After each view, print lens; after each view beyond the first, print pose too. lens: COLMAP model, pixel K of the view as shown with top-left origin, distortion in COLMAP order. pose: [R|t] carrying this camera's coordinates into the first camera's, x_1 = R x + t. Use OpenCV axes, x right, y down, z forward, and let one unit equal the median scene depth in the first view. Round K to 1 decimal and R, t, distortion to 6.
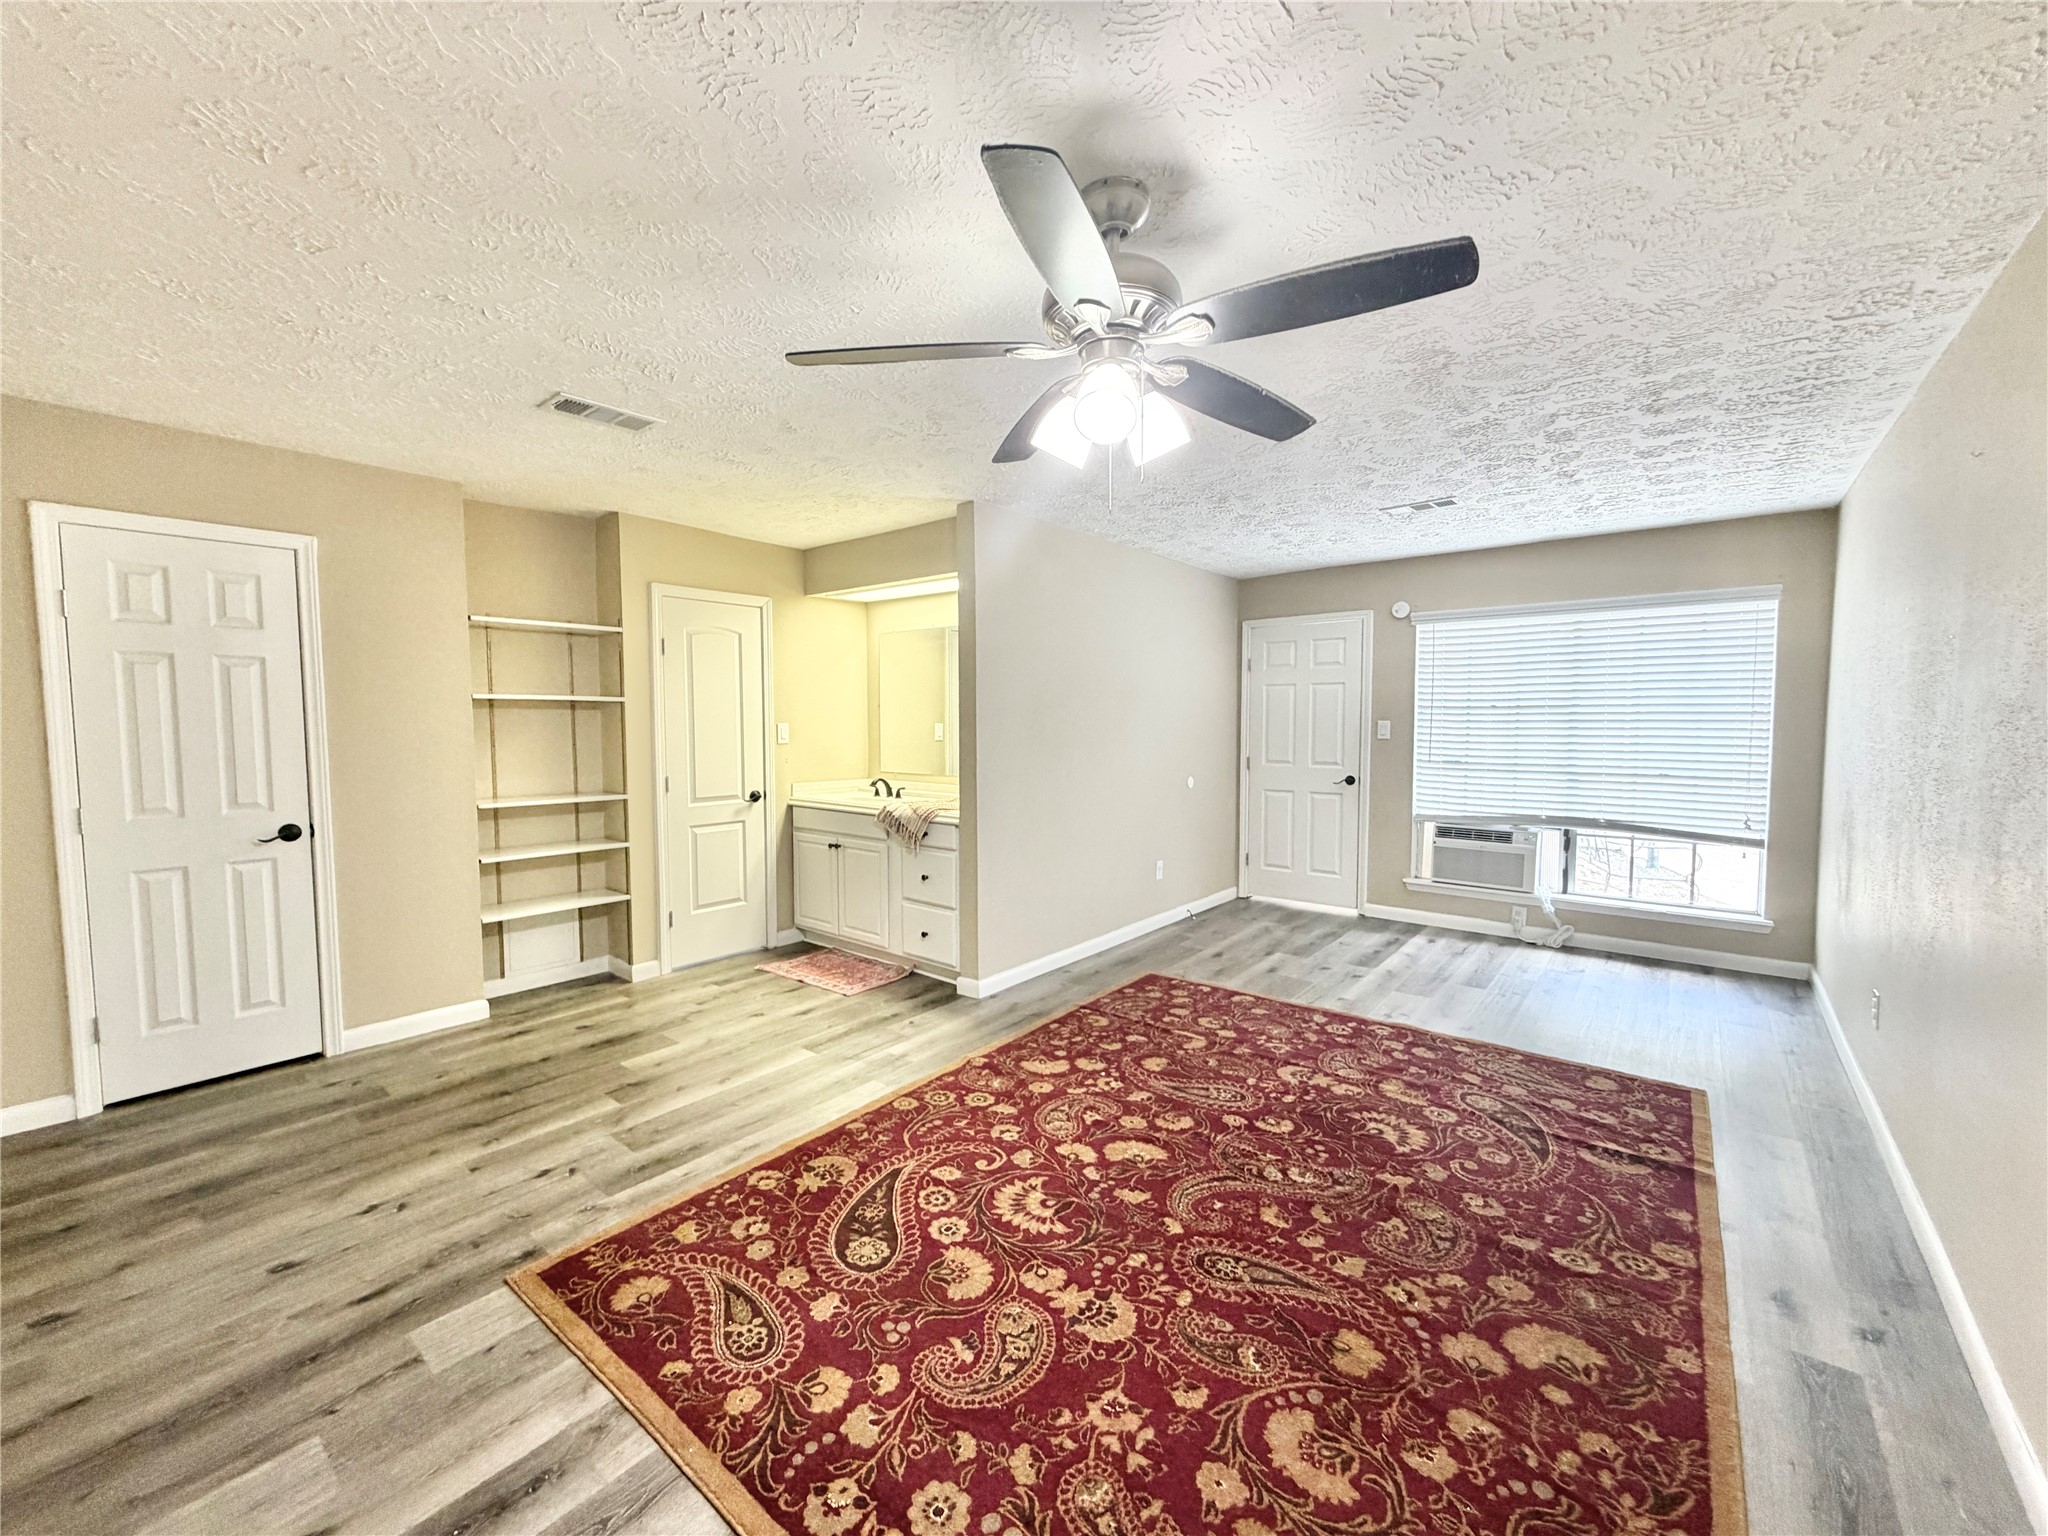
lens RADIAL K [[811.7, 0, 1022.5], [0, 811.7, 768.1], [0, 0, 1]] dist [0.001629, -0.000412]
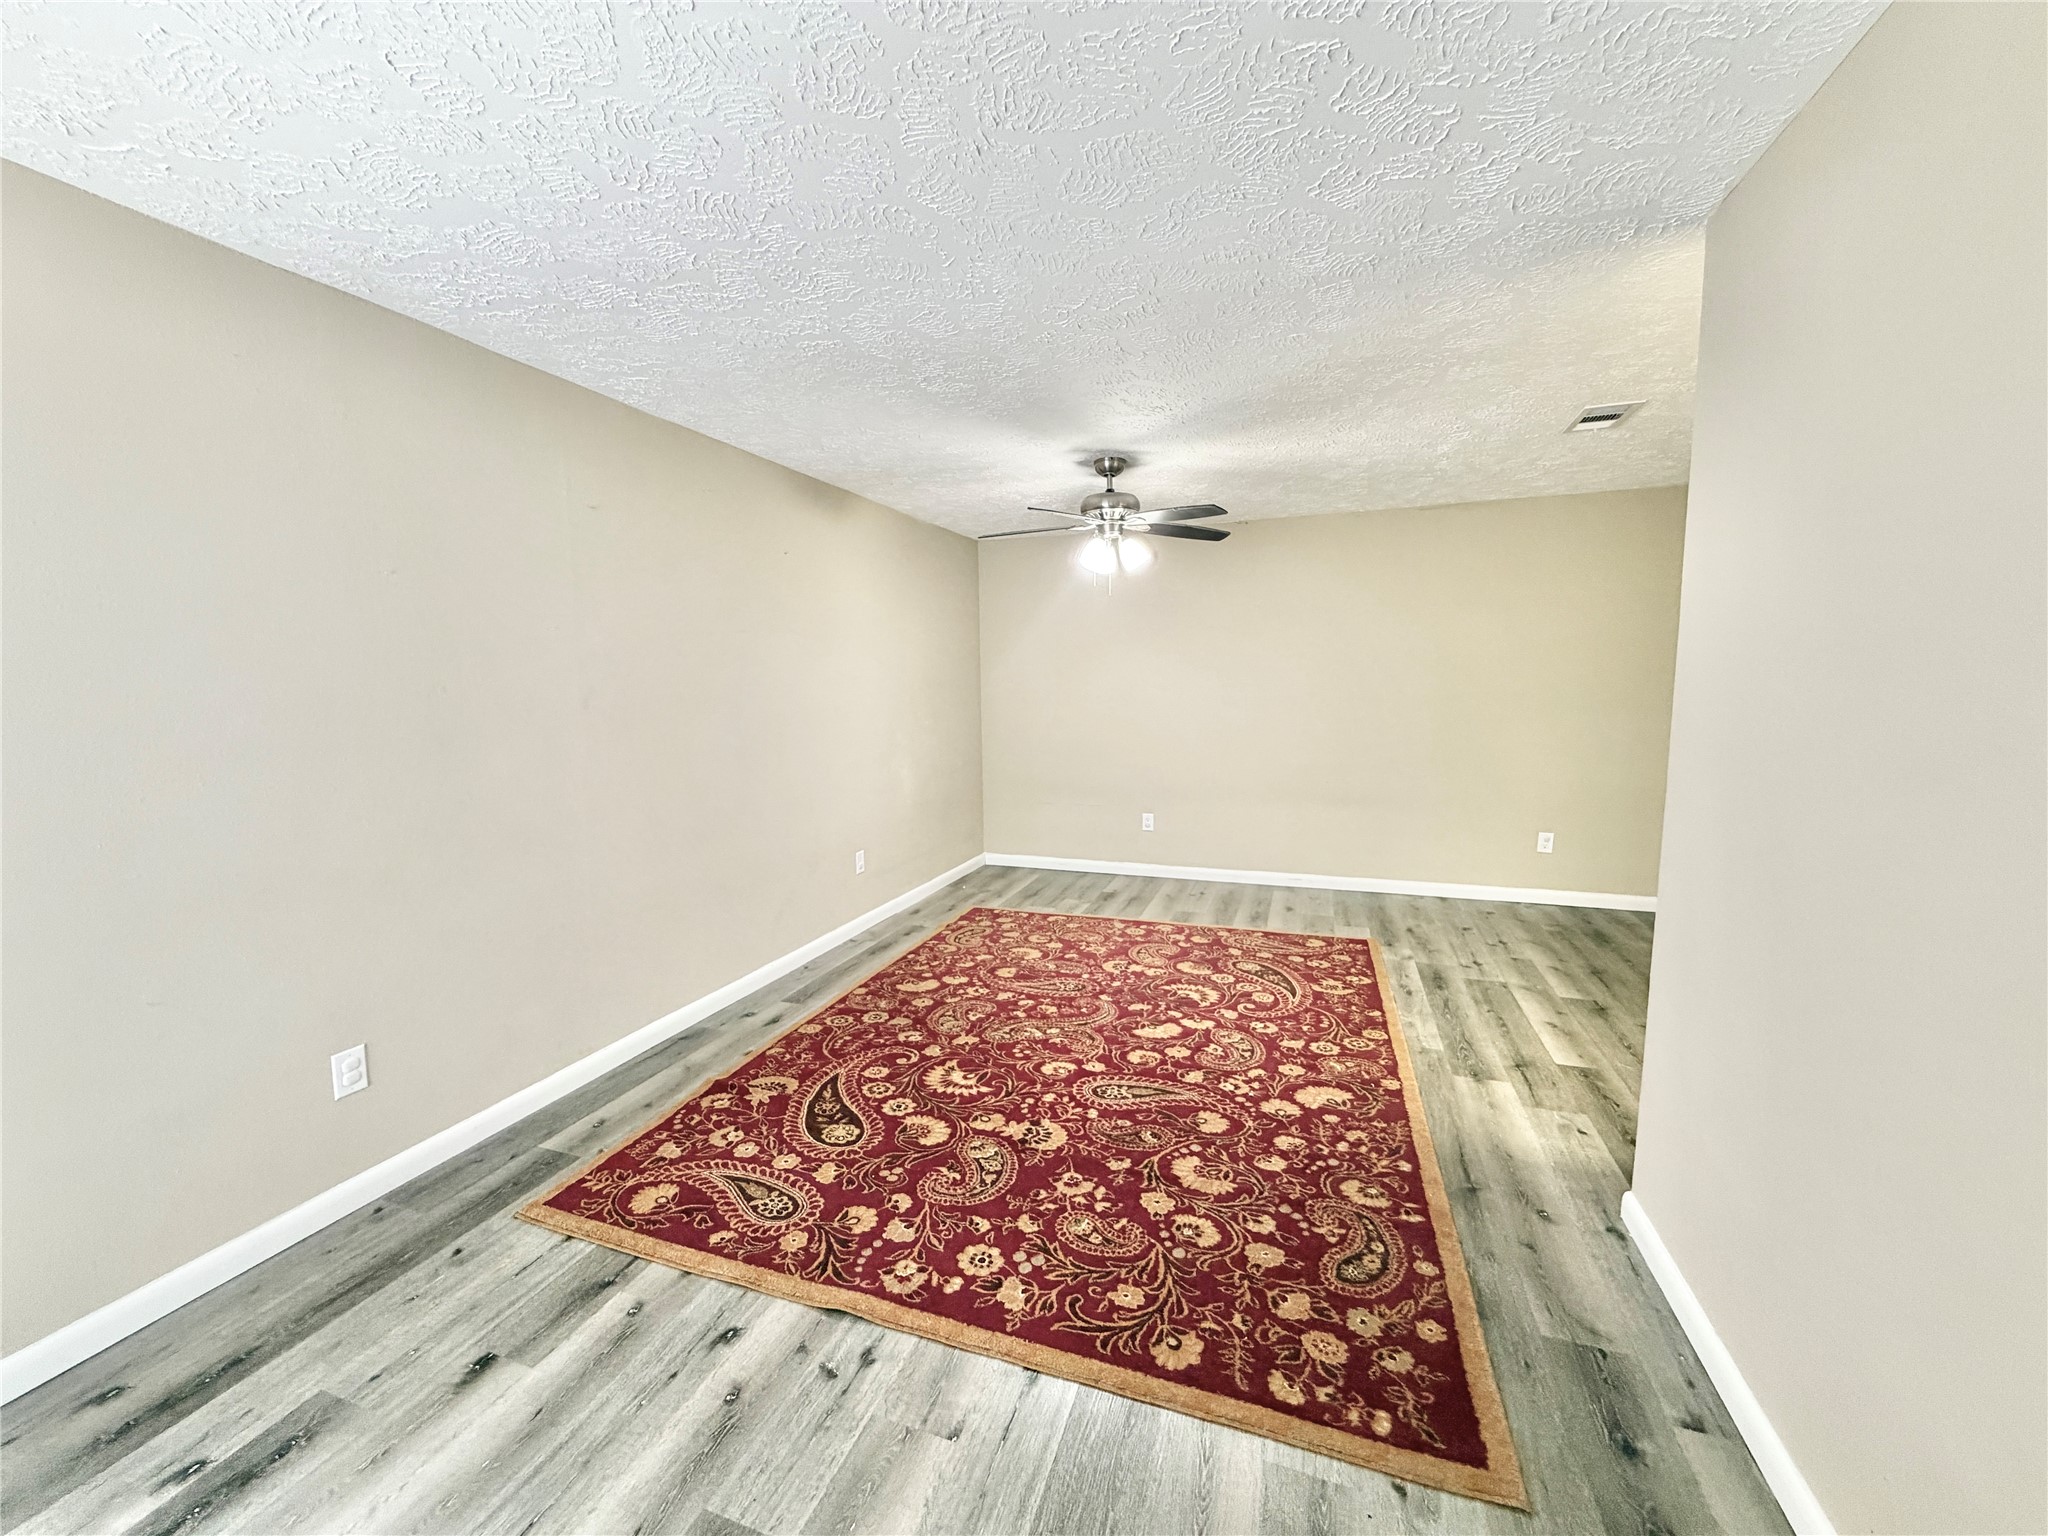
lens RADIAL K [[811.7, 0, 1022.6], [0, 811.7, 768.4], [0, 0, 1]] dist [0.001629, -0.000412]
pose [[-0.942708, 0.050027, -0.329846, 0.688835], [-0.006780, 0.985616, 0.168863, -0.130149], [0.333549, 0.161425, -0.928809, 1.915587]]
